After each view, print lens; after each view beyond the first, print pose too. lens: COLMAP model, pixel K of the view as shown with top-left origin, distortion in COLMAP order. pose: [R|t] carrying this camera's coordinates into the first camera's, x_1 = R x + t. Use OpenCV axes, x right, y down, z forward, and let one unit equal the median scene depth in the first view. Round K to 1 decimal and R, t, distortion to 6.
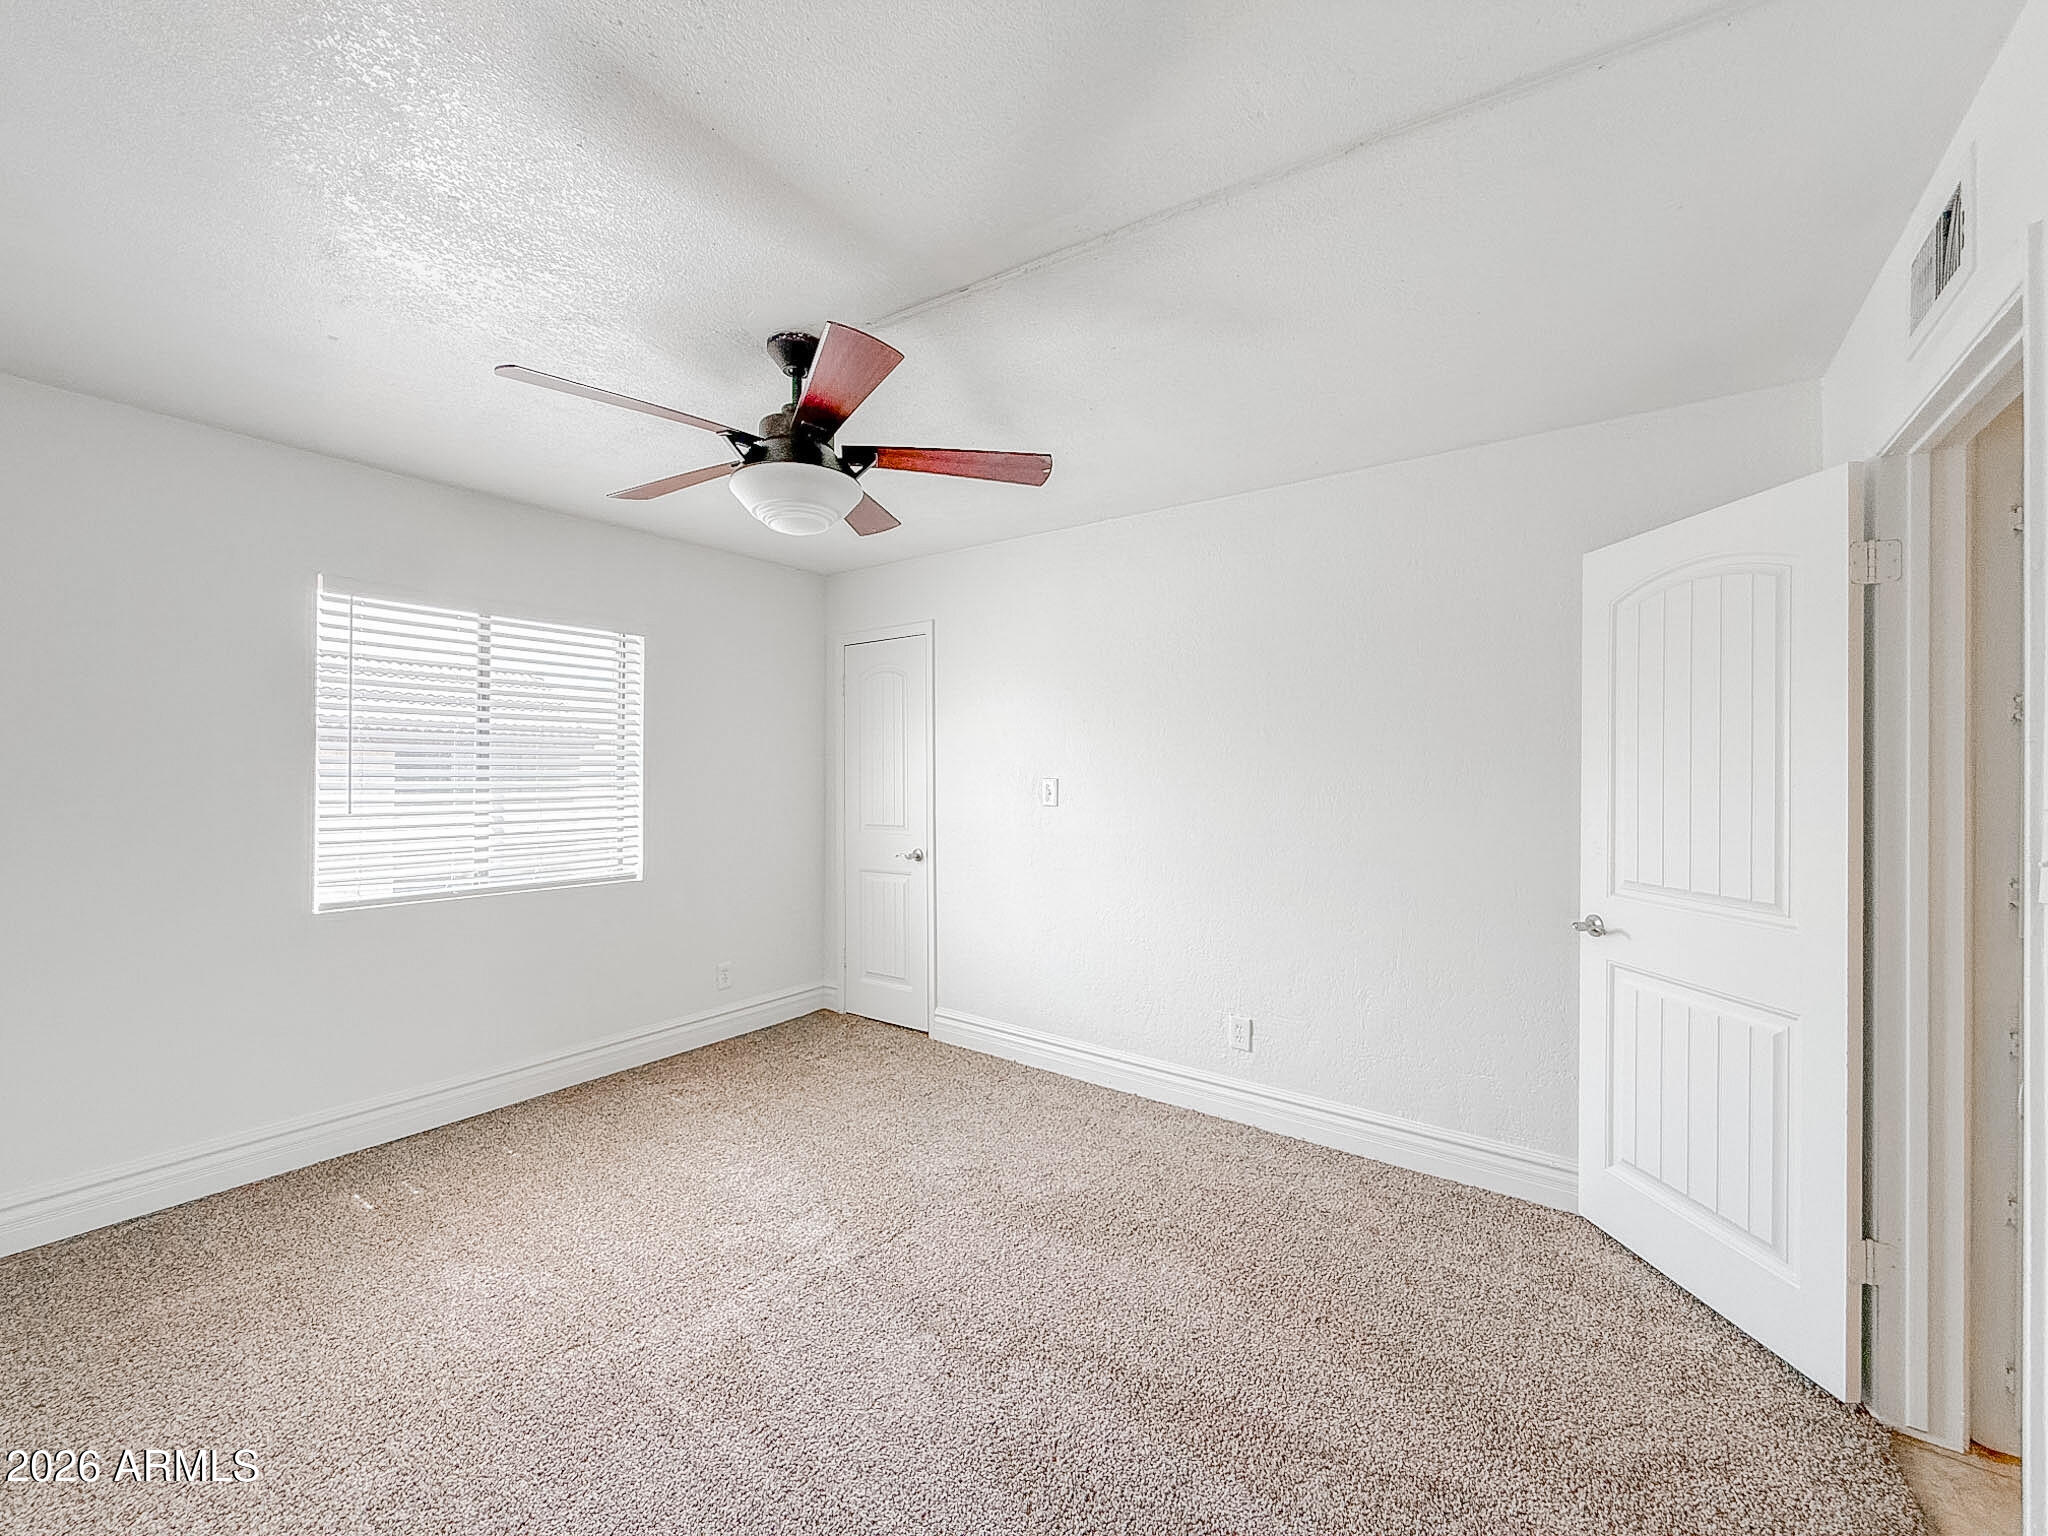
lens RADIAL K [[842.2, 0, 1011.4], [0, 842.2, 767.9], [0, 0, 1]] dist [0.000374, -0.000611]
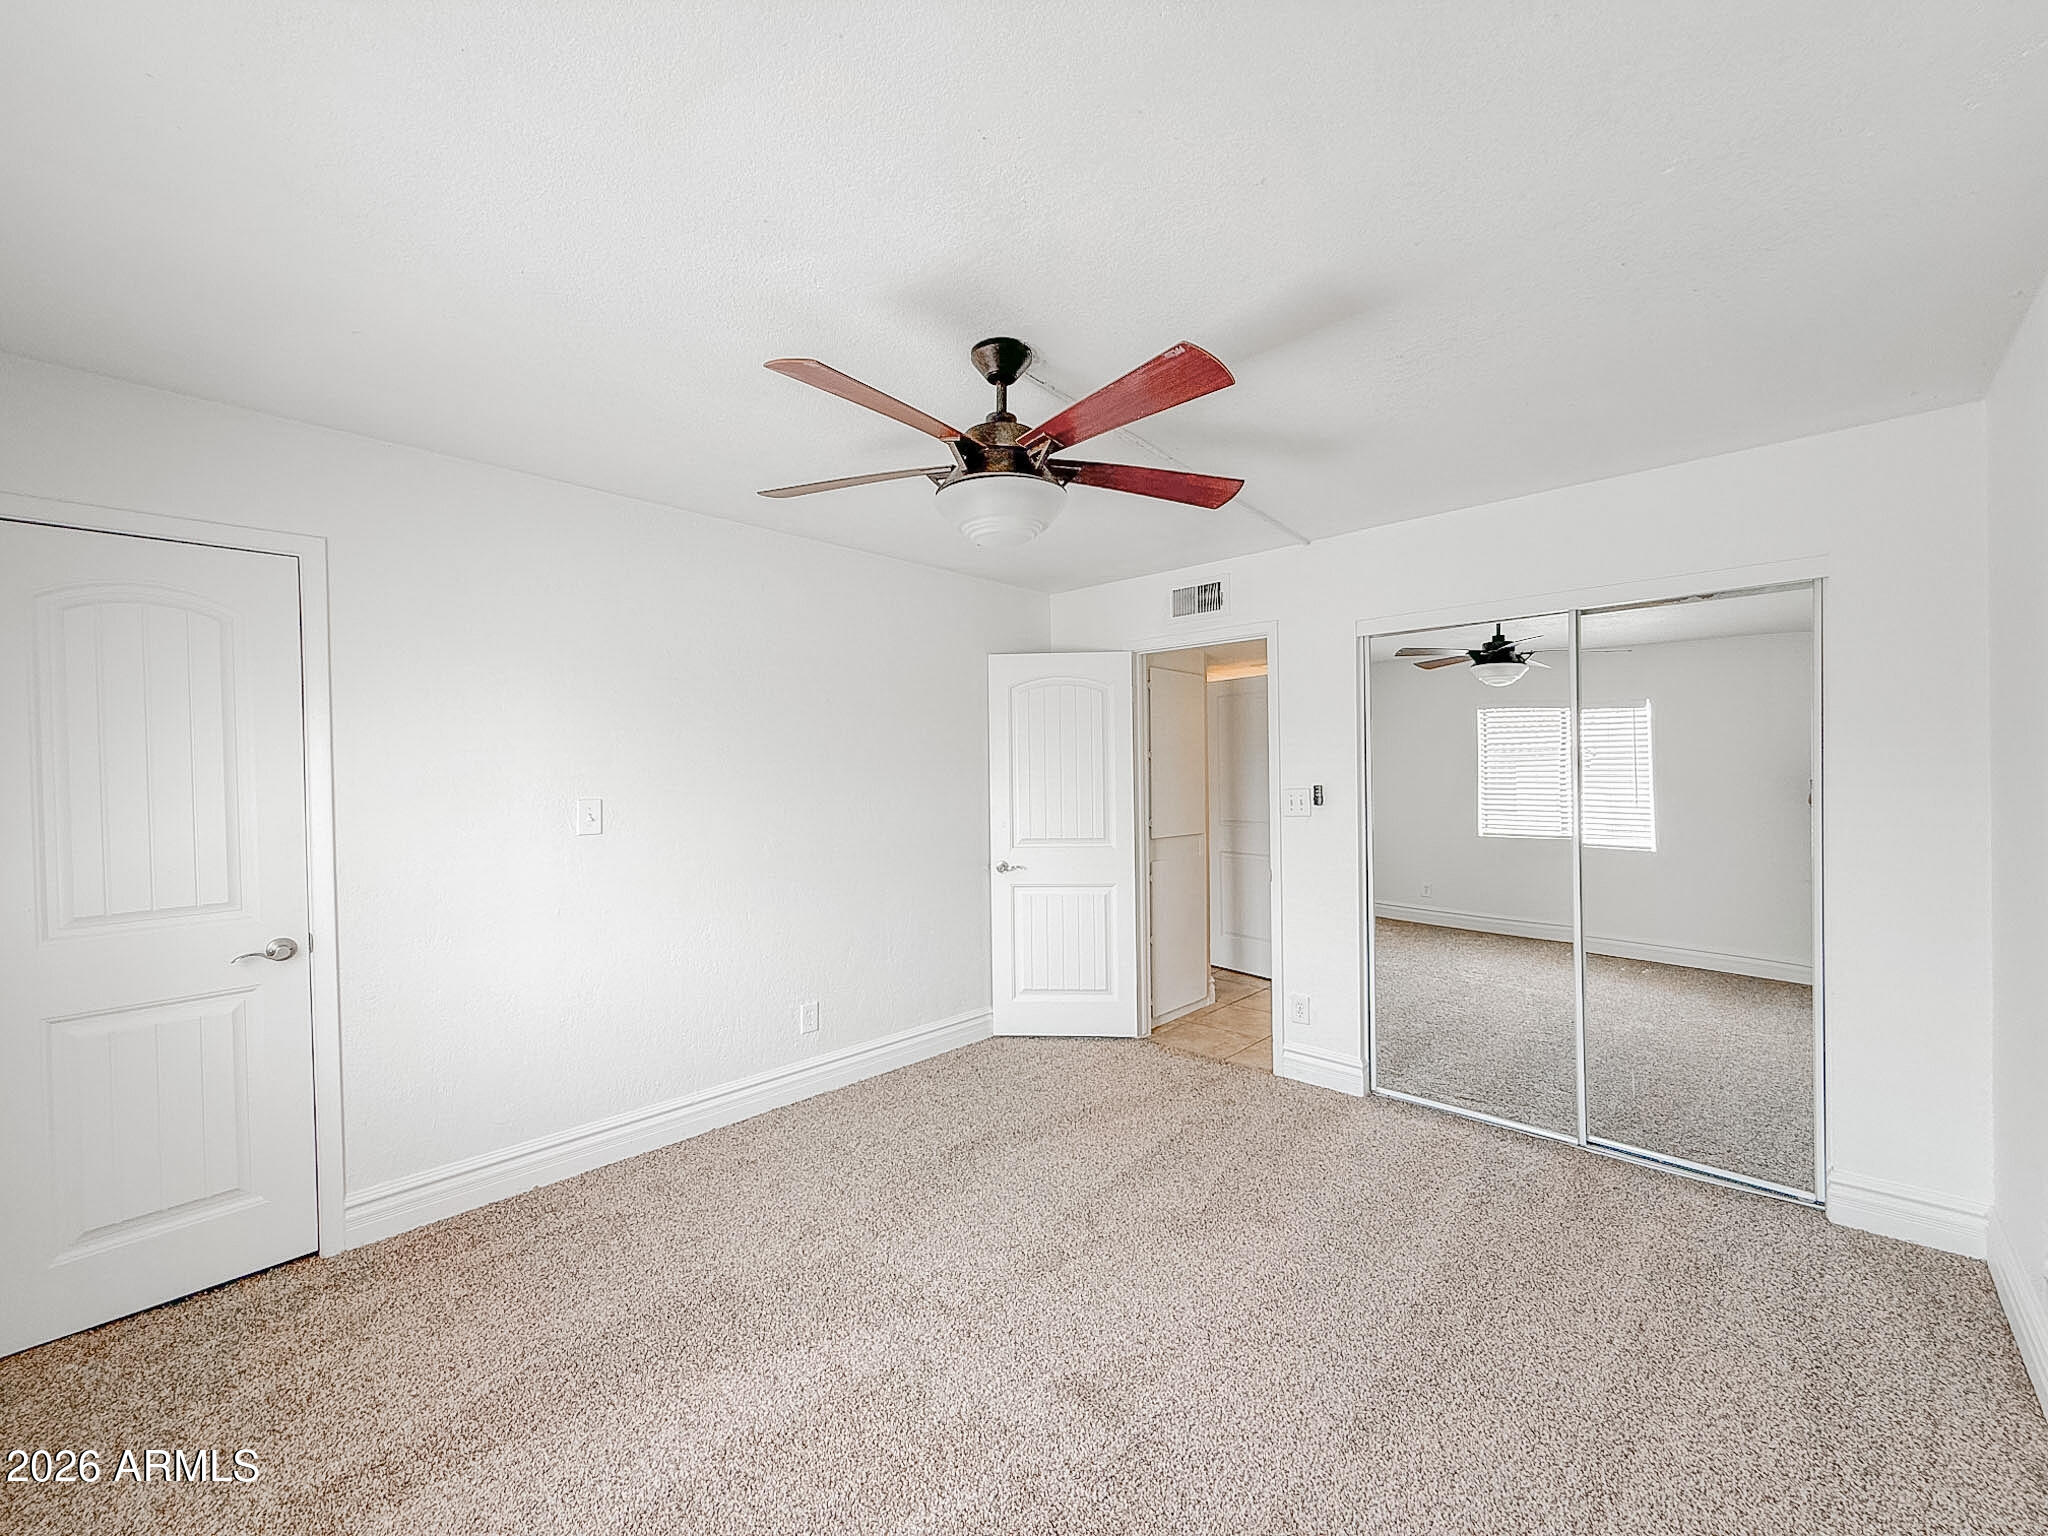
lens RADIAL K [[842.2, 0, 1011.4], [0, 842.2, 767.9], [0, 0, 1]] dist [0.000374, -0.000611]
pose [[0.108234, 0.001436, 0.994124, -0.879505], [0.014539, 0.999890, -0.003028, -0.012519], [-0.994019, 0.014782, 0.108201, 0.648447]]
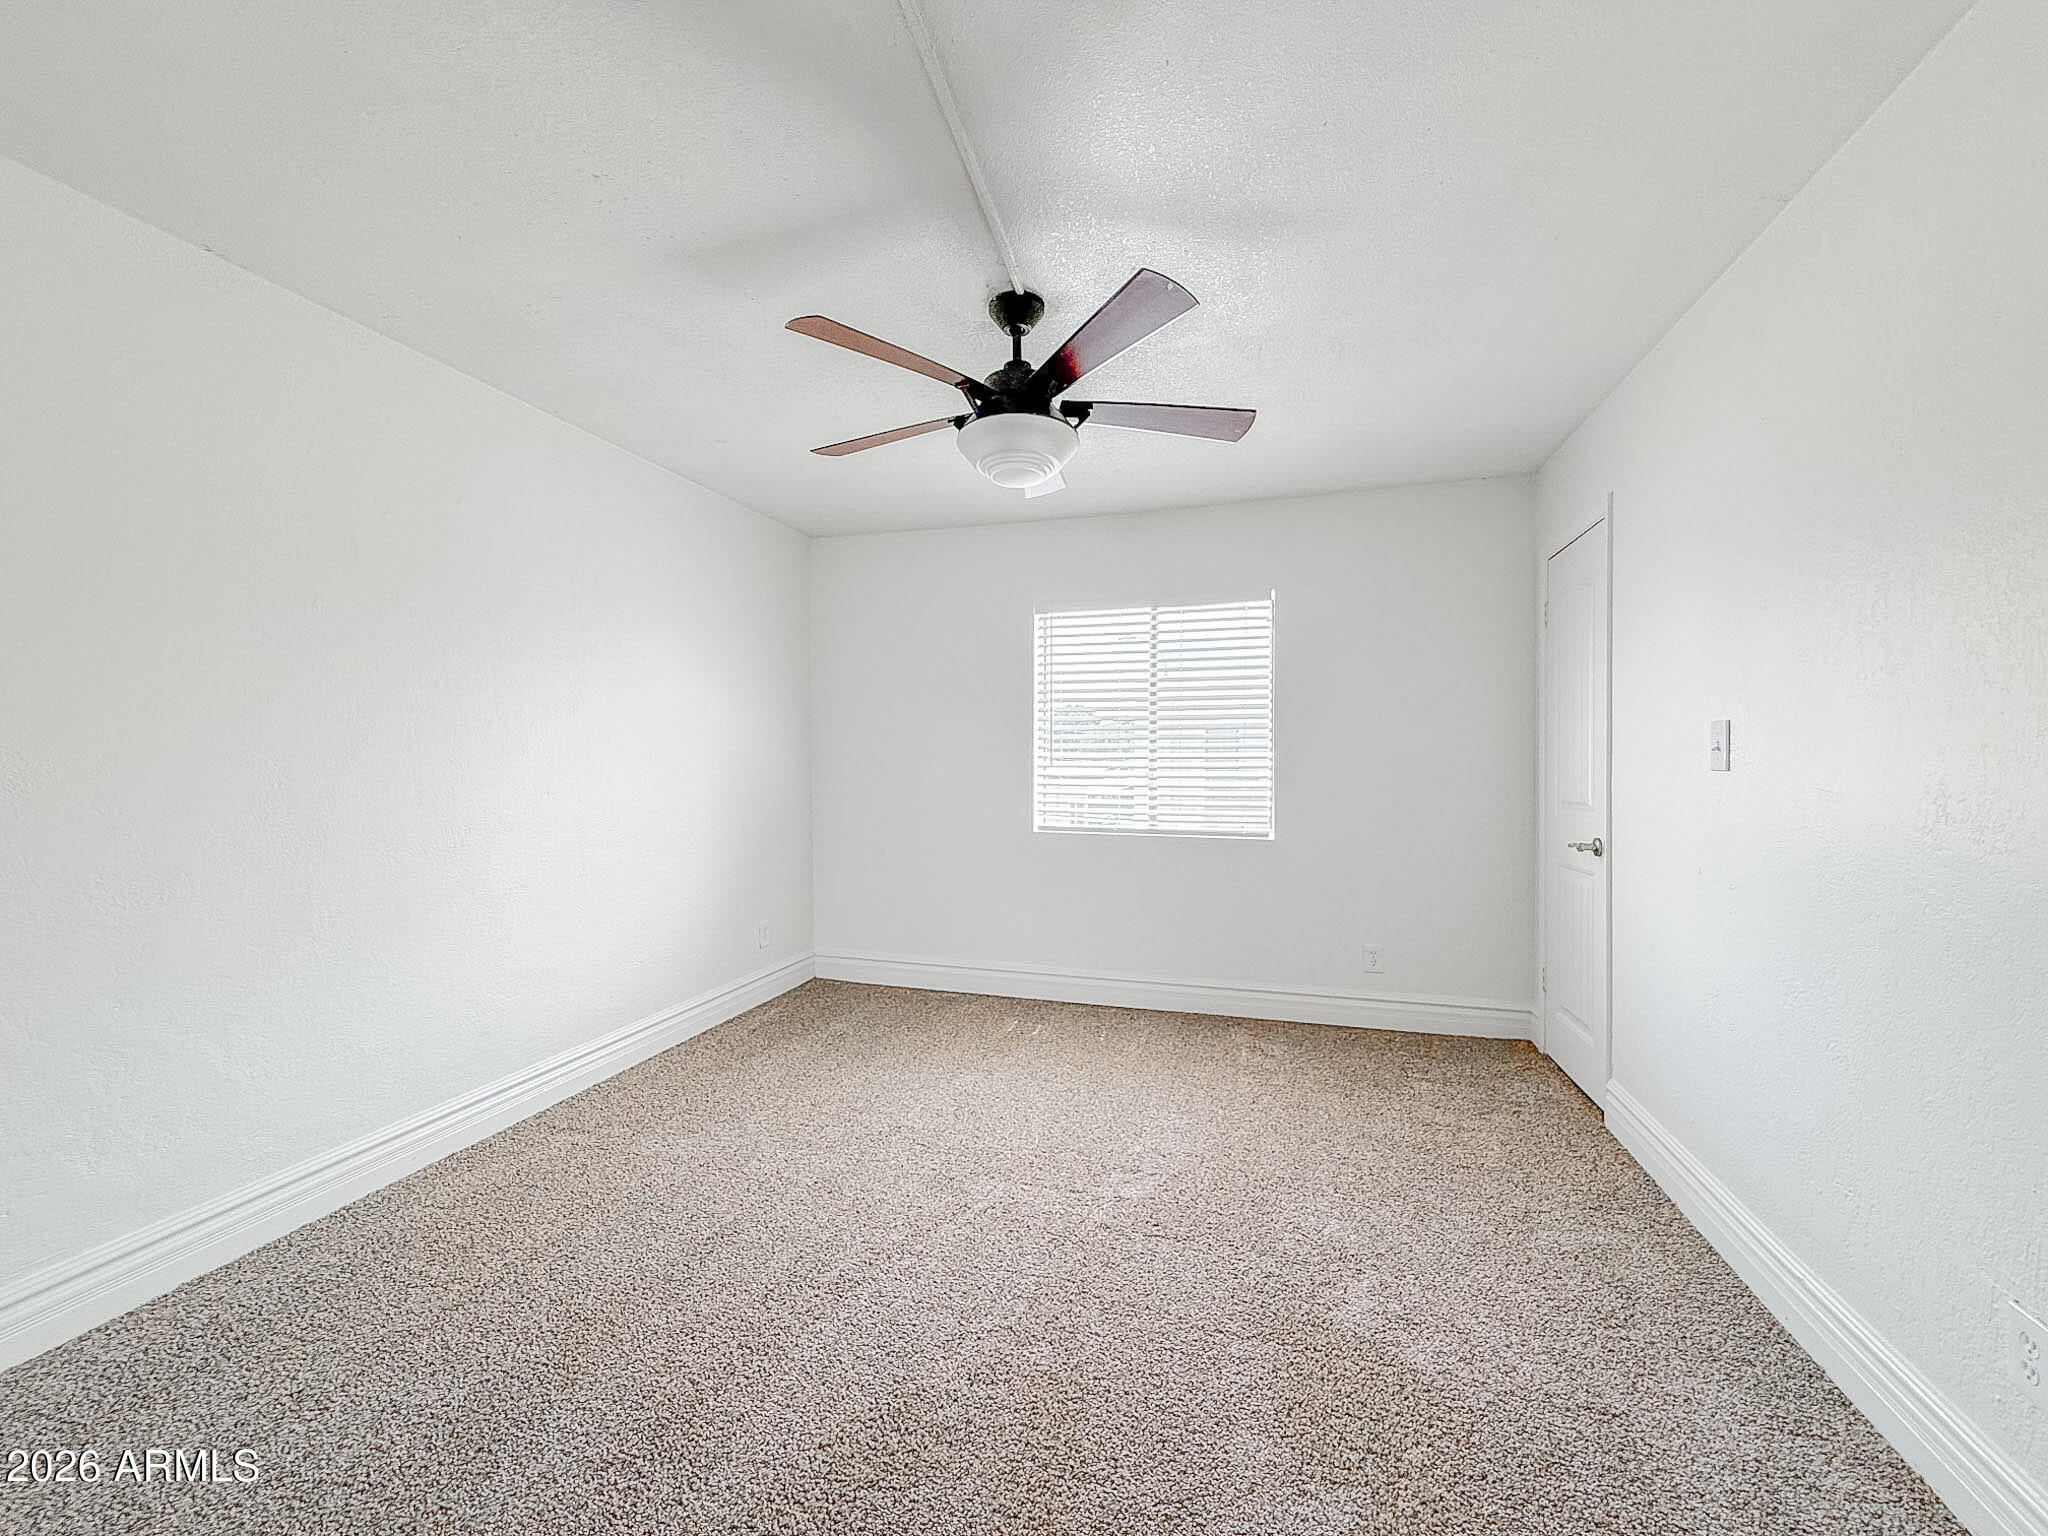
lens RADIAL K [[842.2, 0, 1011.4], [0, 842.2, 767.9], [0, 0, 1]] dist [0.000374, -0.000611]
pose [[0.296535, 0.007809, -0.954990, 0.562325], [0.007369, 0.999918, 0.010465, 0.042295], [0.954993, -0.010140, 0.296453, 0.502246]]
